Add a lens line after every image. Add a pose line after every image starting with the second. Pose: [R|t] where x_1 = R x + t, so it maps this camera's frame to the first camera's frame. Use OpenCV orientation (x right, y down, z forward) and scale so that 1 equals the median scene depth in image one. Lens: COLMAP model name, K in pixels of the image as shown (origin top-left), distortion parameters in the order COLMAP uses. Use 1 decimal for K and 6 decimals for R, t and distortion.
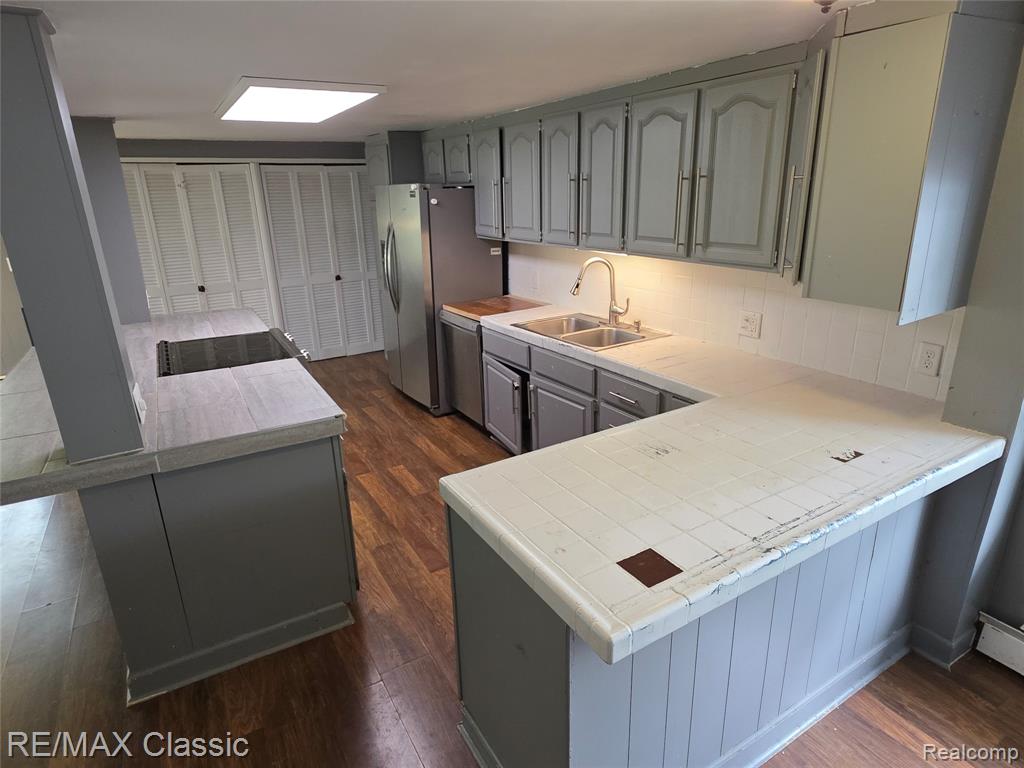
lens RADIAL K [[586.7, 0, 508.6], [0, 586.7, 380.2], [0, 0, 1]] dist [0.004671, -0.003390]
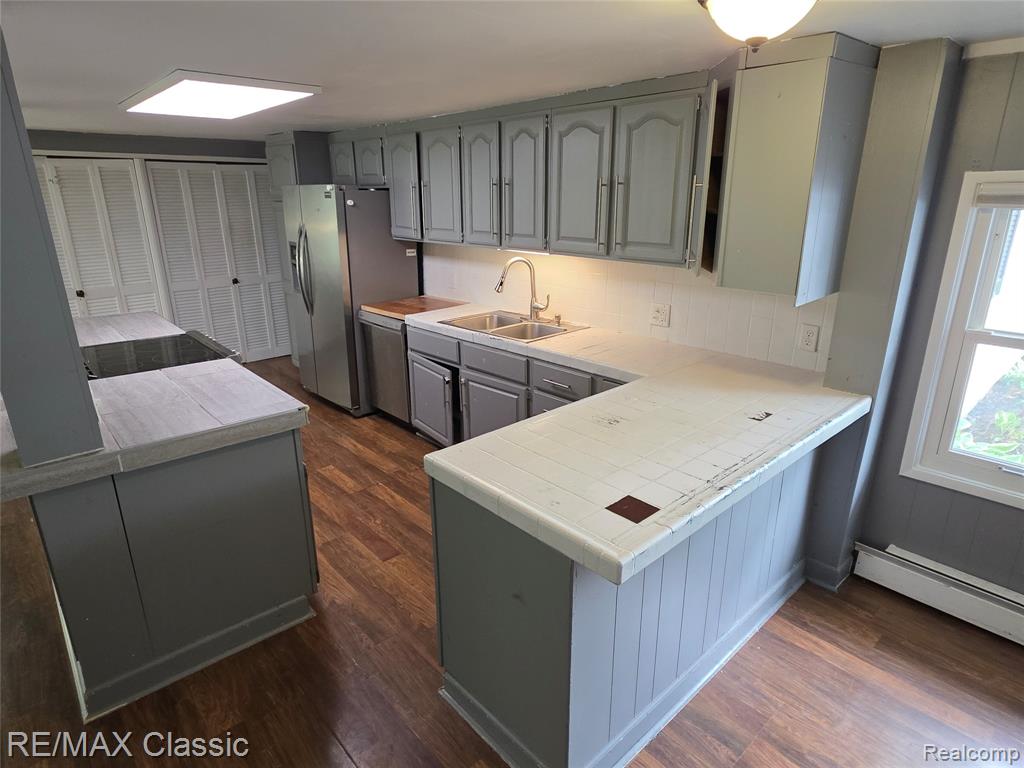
lens RADIAL K [[585.3, 0, 508.6], [0, 585.3, 380.7], [0, 0, 1]] dist [0.004954, -0.002713]
pose [[0.980019, -0.040232, 0.194793, -0.087992], [0.042075, 0.999100, -0.005330, 0.022133], [-0.194403, 0.013419, 0.980830, -0.043422]]
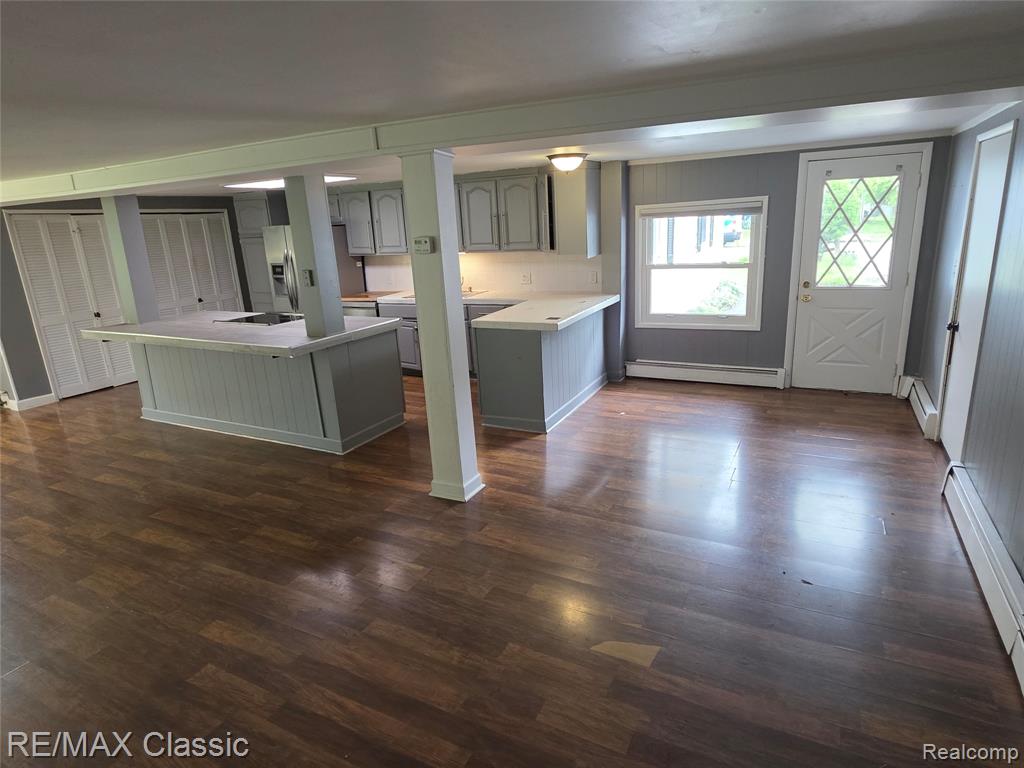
lens RADIAL K [[587.5, 0, 510.9], [0, 587.5, 382.0], [0, 0, 1]] dist [0.002514, -0.000525]
pose [[0.846862, -0.160156, 0.507124, -0.748845], [0.193361, 0.981041, -0.013074, 0.277142], [-0.495416, 0.109130, 0.861774, -0.779683]]
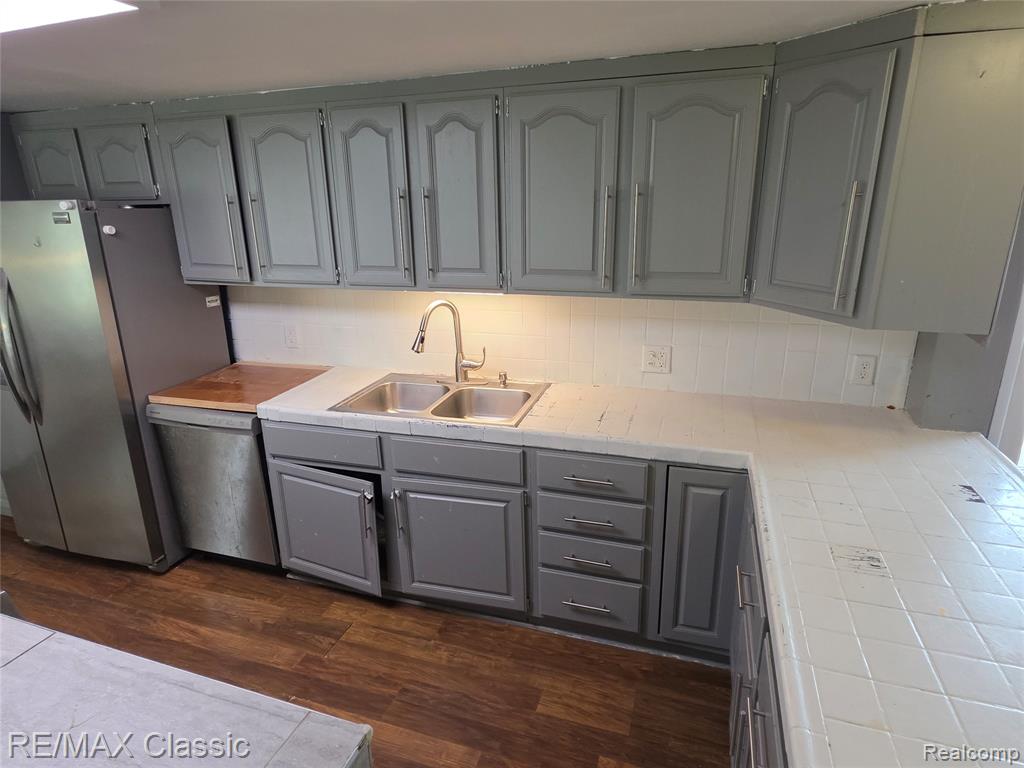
lens RADIAL K [[585.3, 0, 508.6], [0, 585.3, 380.7], [0, 0, 1]] dist [0.004954, -0.002713]
pose [[0.756946, -0.179458, 0.628353, -0.282521], [0.201645, 0.978774, 0.036626, -0.122073], [-0.621588, 0.098981, 0.777066, 0.388009]]
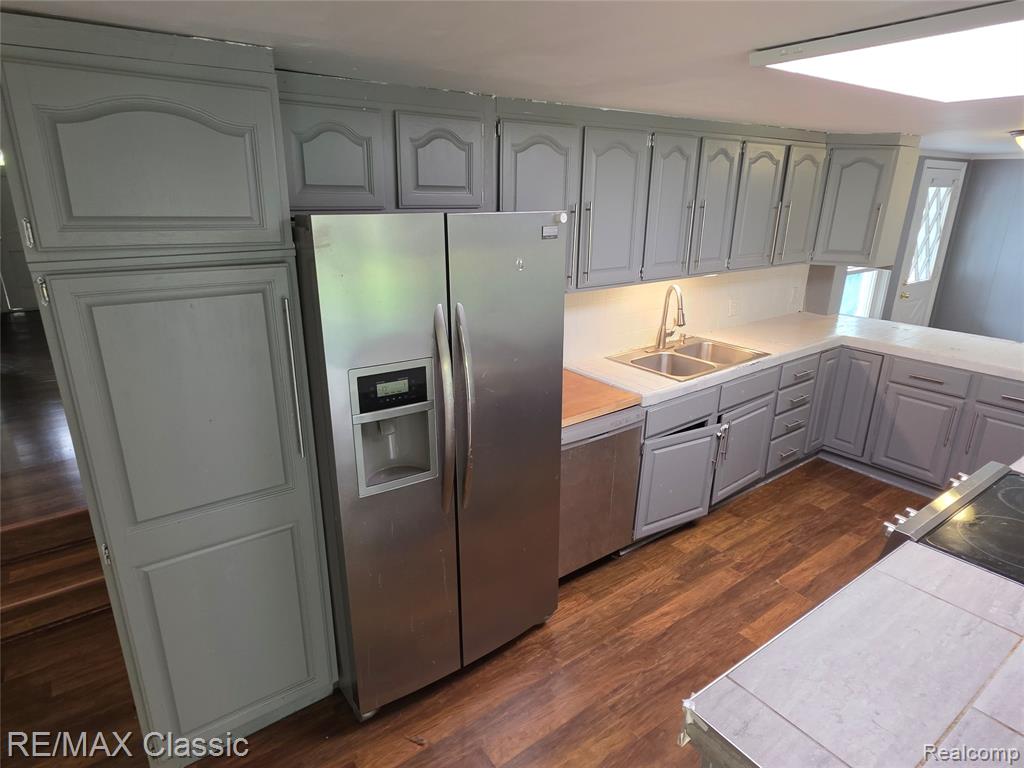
lens RADIAL K [[583.1, 0, 501.4], [0, 583.1, 381.4], [0, 0, 1]] dist [0.001068, -0.000981]
pose [[-0.083947, -0.282951, 0.955454, -0.835507], [0.309698, 0.903945, 0.294907, -0.458634], [-0.947122, 0.320658, 0.011746, 1.366307]]
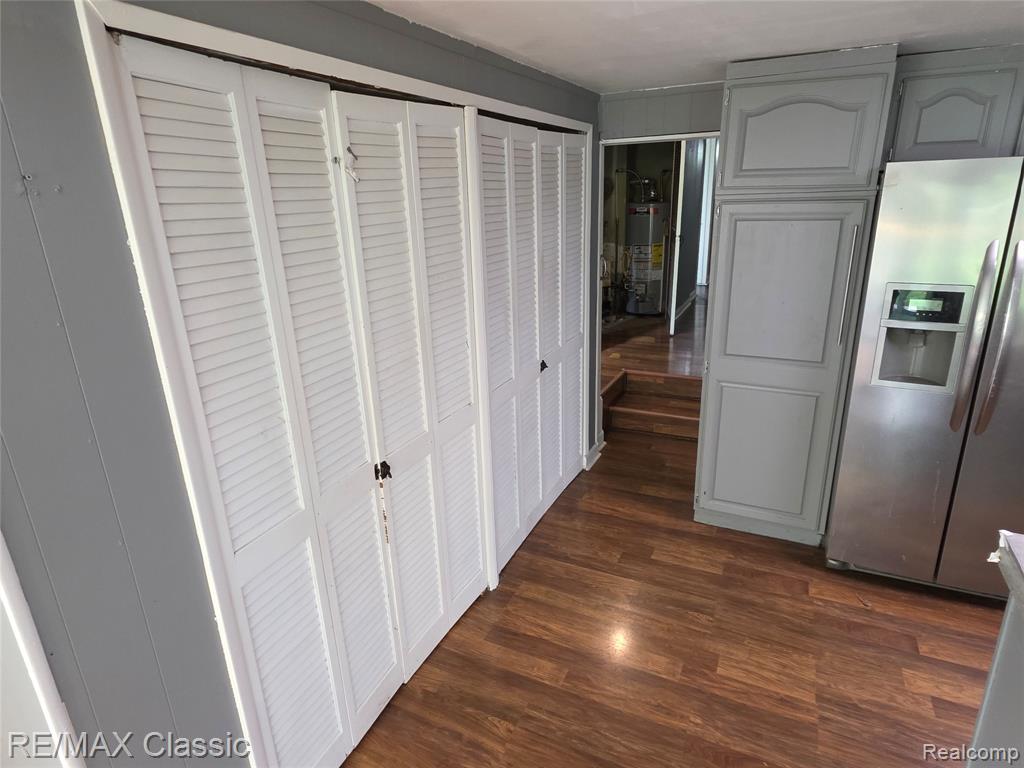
lens RADIAL K [[584.3, 0, 509.6], [0, 584.3, 380.8], [0, 0, 1]] dist [0.004570, -0.001969]
pose [[0.835847, -0.174799, 0.520390, -1.073387], [0.183493, 0.982388, 0.035259, -0.350249], [-0.517388, 0.066017, 0.853201, 1.150177]]
